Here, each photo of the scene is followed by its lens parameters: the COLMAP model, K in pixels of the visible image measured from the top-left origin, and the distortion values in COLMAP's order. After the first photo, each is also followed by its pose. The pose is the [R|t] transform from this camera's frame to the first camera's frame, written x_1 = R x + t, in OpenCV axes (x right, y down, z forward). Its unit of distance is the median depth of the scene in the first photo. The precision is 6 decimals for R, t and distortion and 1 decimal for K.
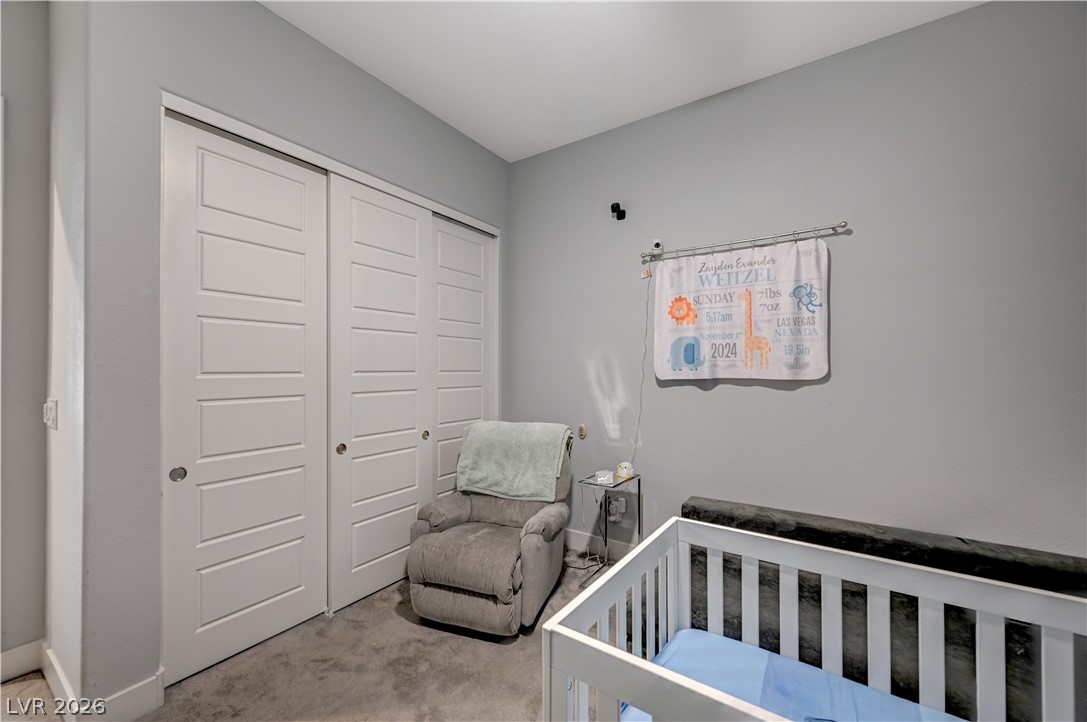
lens RADIAL K [[434.5, 0, 542.0], [0, 434.5, 361.5], [0, 0, 1]] dist [0.000633, 0.000384]
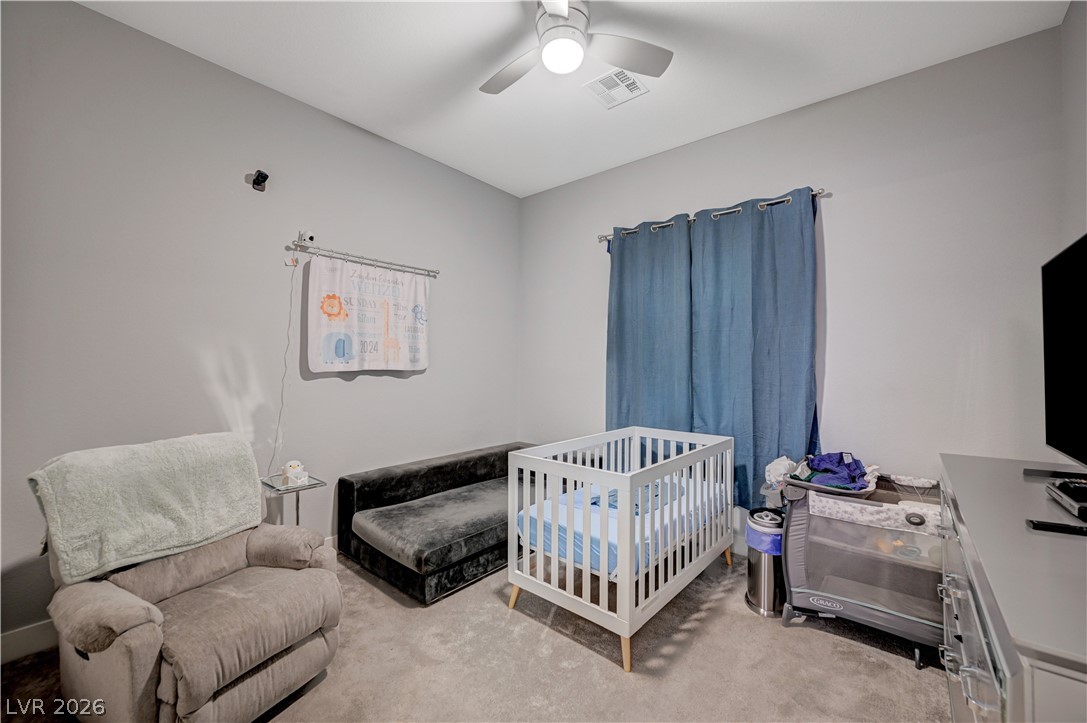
lens RADIAL K [[434.5, 0, 542.0], [0, 434.5, 362.0], [0, 0, 1]] dist [0.000633, 0.000384]
pose [[0.093779, 0.009230, 0.995550, -0.720641], [-0.021650, 0.999739, -0.007229, 0.013992], [-0.995358, -0.020876, 0.093954, 0.395361]]
